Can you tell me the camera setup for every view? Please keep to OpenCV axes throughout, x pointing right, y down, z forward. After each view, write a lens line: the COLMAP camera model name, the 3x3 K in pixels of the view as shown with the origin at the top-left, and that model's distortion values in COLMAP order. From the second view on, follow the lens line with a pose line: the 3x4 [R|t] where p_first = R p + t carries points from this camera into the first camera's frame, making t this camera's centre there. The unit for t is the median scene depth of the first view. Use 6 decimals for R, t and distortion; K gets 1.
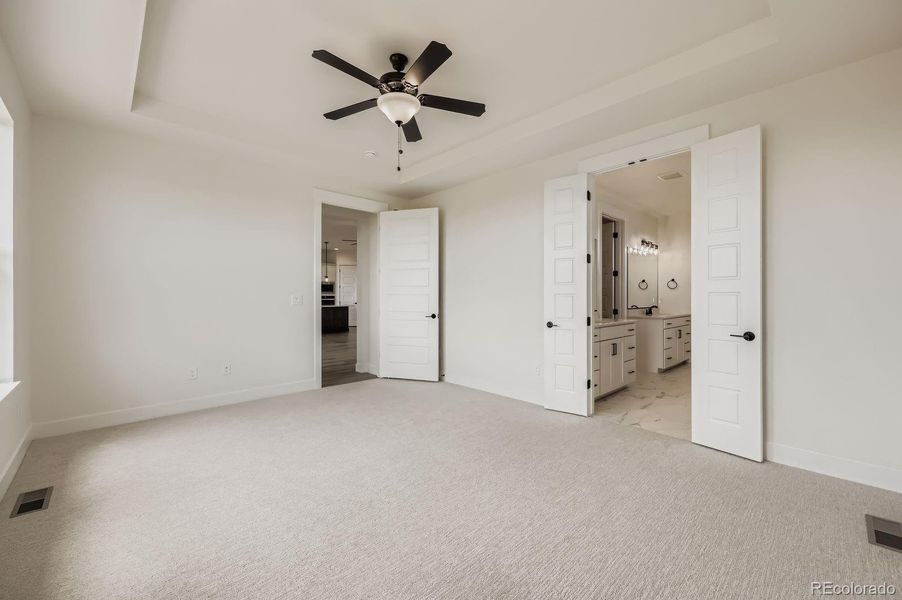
lens RADIAL K [[365.1, 0, 447.3], [0, 365.1, 295.3], [0, 0, 1]] dist [-0.000069, -0.000435]
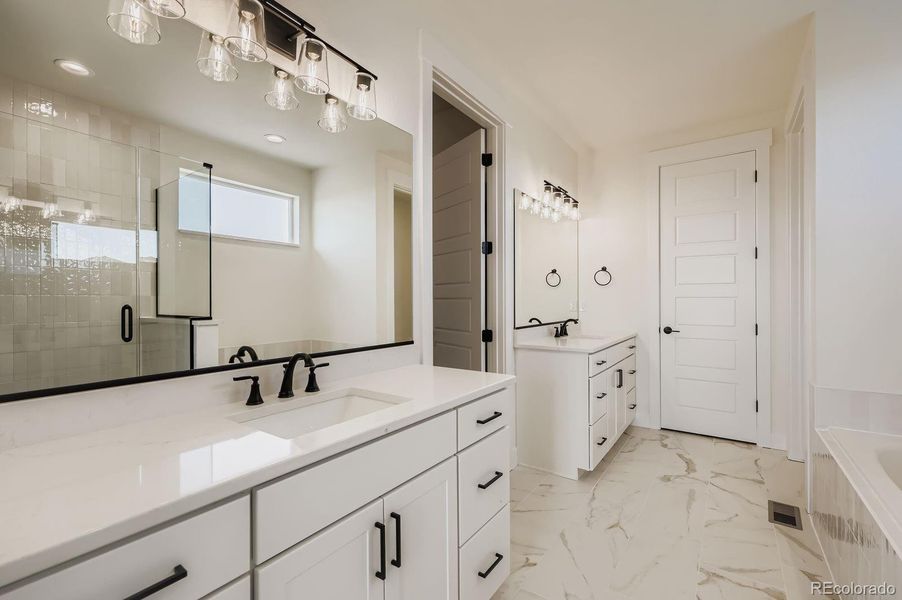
lens RADIAL K [[365.1, 0, 452.1], [0, 365.1, 292.5], [0, 0, 1]] dist [-0.000069, -0.000435]
pose [[0.985060, -0.005669, 0.172117, 0.327883], [0.007152, 0.999942, -0.007995, -0.003863], [-0.172062, 0.009107, 0.985044, 0.549282]]
